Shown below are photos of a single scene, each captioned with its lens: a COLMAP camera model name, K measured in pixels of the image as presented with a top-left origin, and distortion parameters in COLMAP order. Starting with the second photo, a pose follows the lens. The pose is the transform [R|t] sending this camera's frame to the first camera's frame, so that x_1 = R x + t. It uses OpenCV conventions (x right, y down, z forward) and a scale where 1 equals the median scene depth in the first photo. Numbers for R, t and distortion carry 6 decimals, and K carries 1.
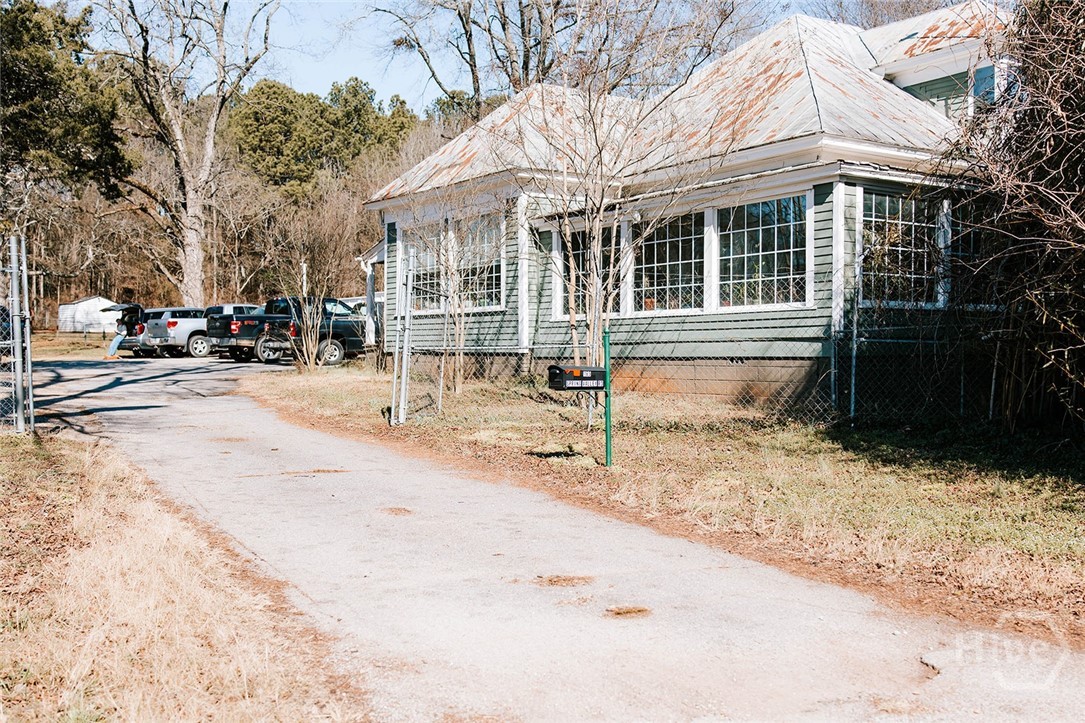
lens RADIAL K [[1082.0, 0, 542.5], [0, 1082.0, 361.5], [0, 0, 1]] dist [0.029628, -0.014813]
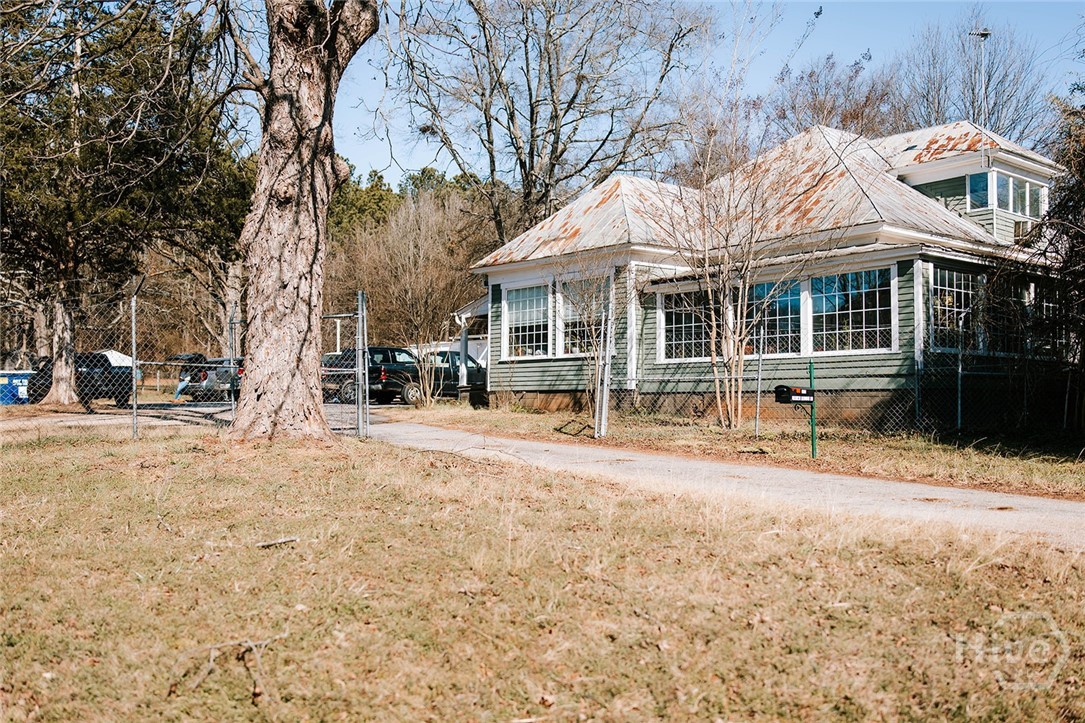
lens RADIAL K [[1018.7, 0, 542.5], [0, 1018.7, 361.5], [0, 0, 1]] dist [0.011149, -0.019506]
pose [[0.996083, 0.008182, 0.088041, -0.227323], [-0.003301, 0.998457, -0.055433, 0.025646], [-0.088359, 0.054925, 0.994573, -0.163560]]
